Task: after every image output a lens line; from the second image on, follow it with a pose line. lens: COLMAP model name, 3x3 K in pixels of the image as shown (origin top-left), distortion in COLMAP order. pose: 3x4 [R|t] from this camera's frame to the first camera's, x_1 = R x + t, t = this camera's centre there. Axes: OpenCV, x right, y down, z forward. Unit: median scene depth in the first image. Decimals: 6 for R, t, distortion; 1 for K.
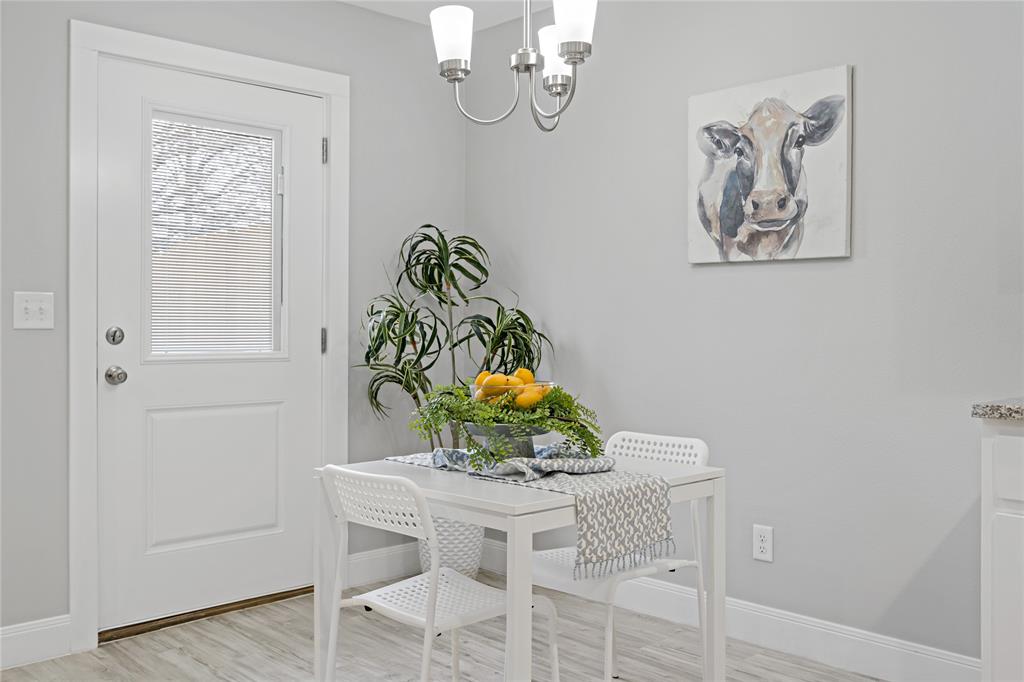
lens RADIAL K [[940.0, 0, 507.4], [0, 940.0, 342.2], [0, 0, 1]] dist [-0.005286, -0.002785]
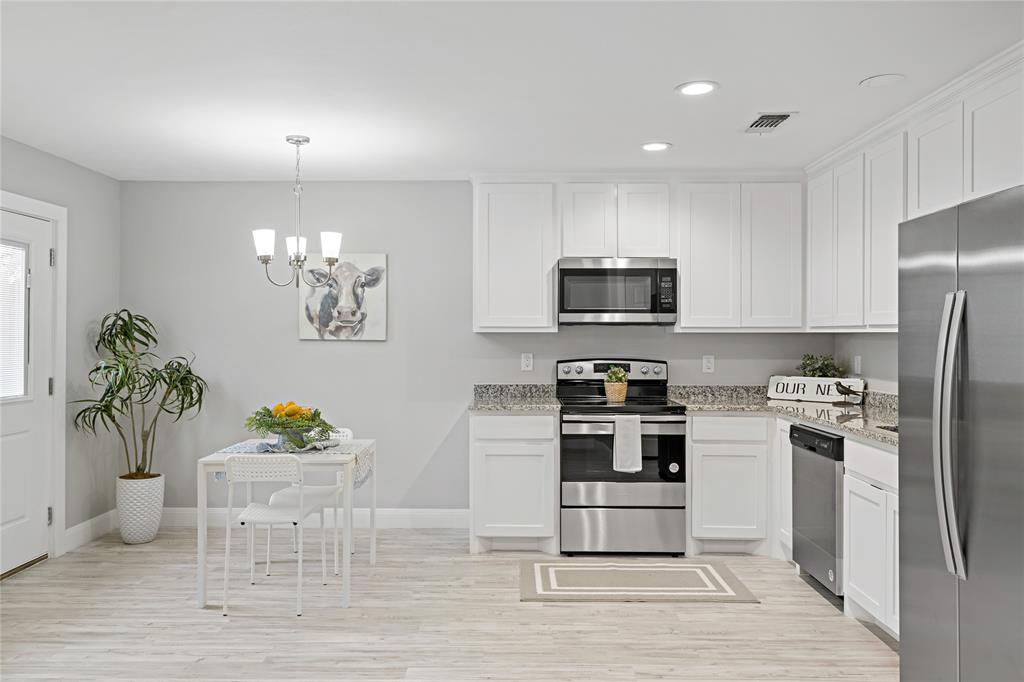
lens RADIAL K [[755.6, 0, 512.0], [0, 755.6, 341.0], [0, 0, 1]] dist [0.010208, 0.001101]
pose [[0.692818, -0.003320, 0.721105, -0.663676], [0.009147, 0.999949, -0.004184, -0.073895], [-0.721055, 0.009495, 0.692813, -0.413087]]
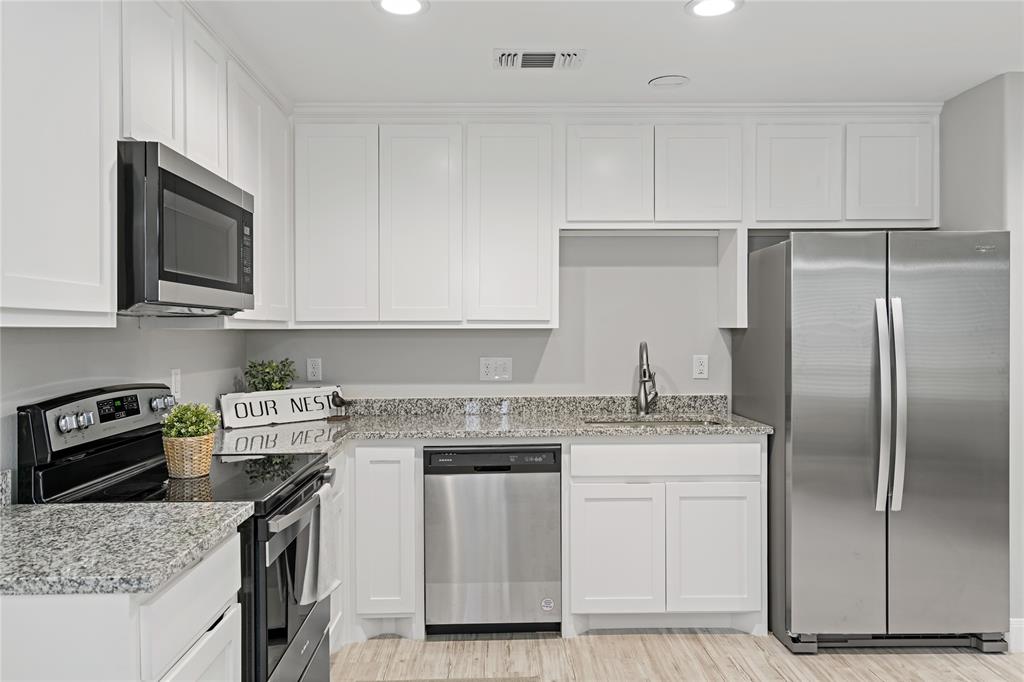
lens RADIAL K [[757.7, 0, 512.0], [0, 757.7, 341.0], [0, 0, 1]] dist [0.014122, 0.002504]
pose [[-0.743866, -0.007199, 0.668290, -0.125115], [0.015434, 0.999490, 0.027946, -0.100451], [-0.668151, 0.031102, -0.743376, 0.846716]]
